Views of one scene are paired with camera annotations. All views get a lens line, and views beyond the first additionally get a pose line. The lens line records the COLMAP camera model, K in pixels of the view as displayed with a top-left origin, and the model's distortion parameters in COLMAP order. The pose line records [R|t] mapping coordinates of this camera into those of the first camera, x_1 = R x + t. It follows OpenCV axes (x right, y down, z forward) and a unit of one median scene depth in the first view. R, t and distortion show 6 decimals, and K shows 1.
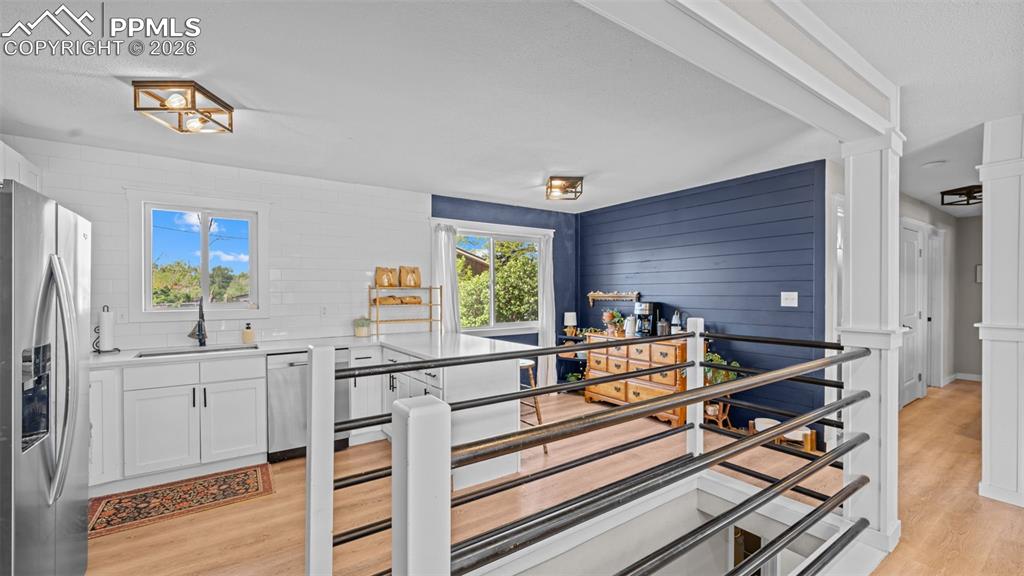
lens RADIAL K [[415.5, 0, 497.3], [0, 415.5, 296.8], [0, 0, 1]] dist [0.004770, -0.002065]
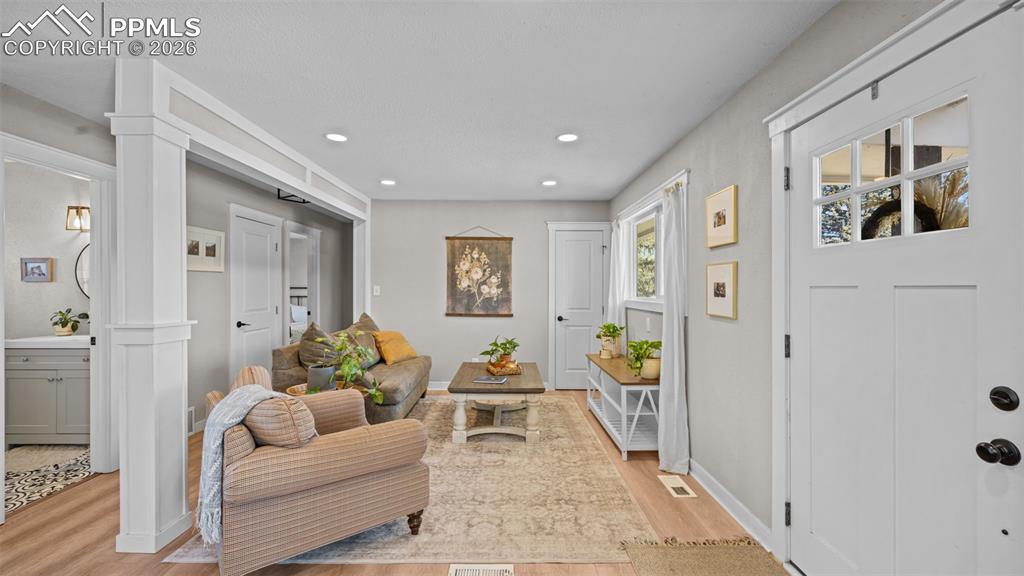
lens RADIAL K [[415.5, 0, 507.7], [0, 415.5, 289.5], [0, 0, 1]] dist [0.004770, -0.002065]
pose [[0.554376, 0.001774, 0.832265, 0.551280], [0.008817, 0.999929, -0.008004, 0.008995], [-0.832220, 0.011775, 0.554321, -0.008085]]
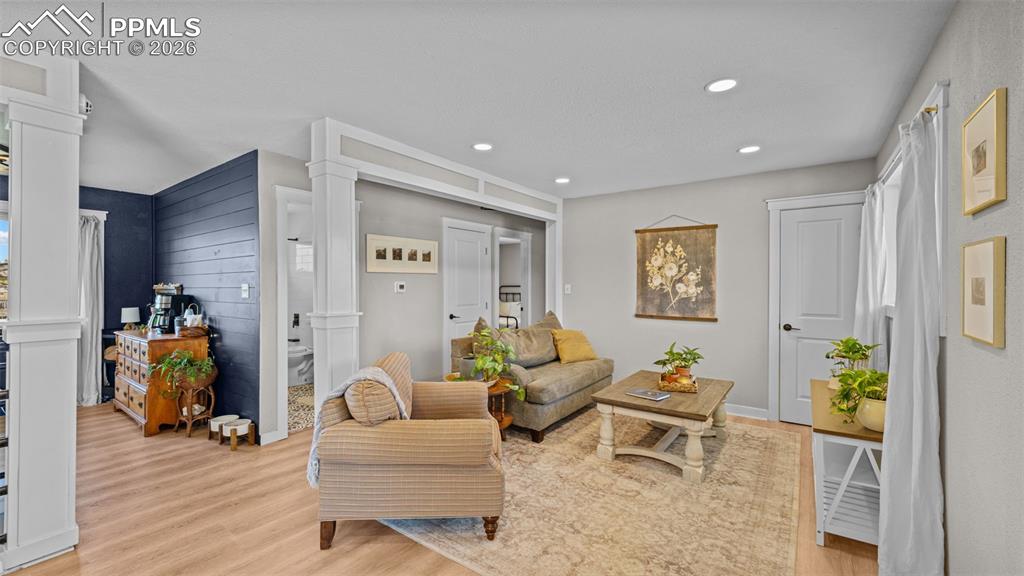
lens RADIAL K [[415.5, 0, 508.1], [0, 415.5, 288.9], [0, 0, 1]] dist [0.004770, -0.002065]
pose [[0.938285, 0.001239, 0.345860, 0.753055], [0.001487, 0.999970, -0.007615, 0.007771], [-0.345859, 0.007659, 0.938255, -0.101250]]
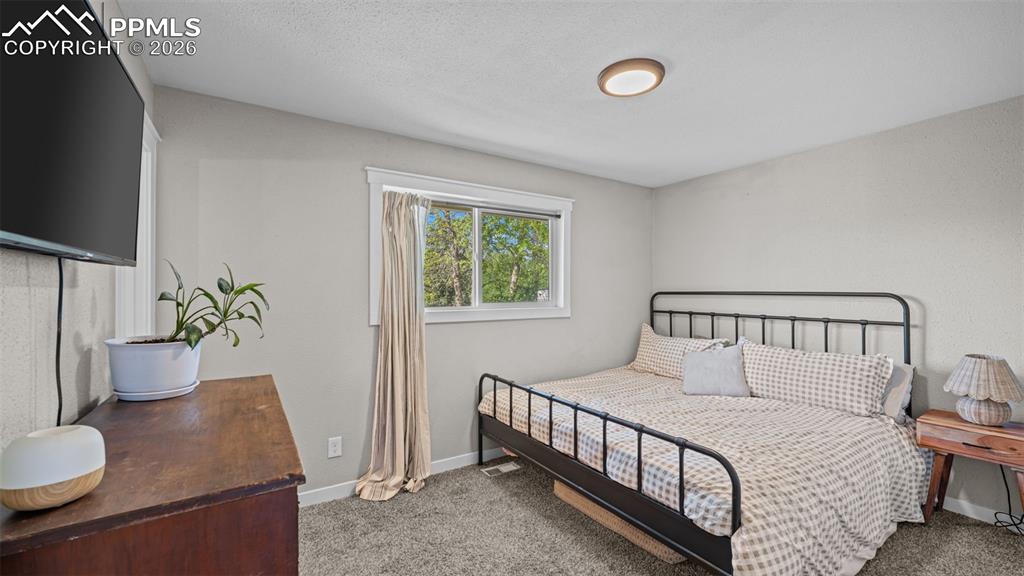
lens RADIAL K [[415.5, 0, 511.6], [0, 415.5, 291.9], [0, 0, 1]] dist [0.004770, -0.002065]
pose [[0.999970, 0.003355, -0.007023, 1.012279], [-0.003457, 0.999887, -0.014650, -0.004110], [0.006974, 0.014674, 0.999868, 0.622254]]
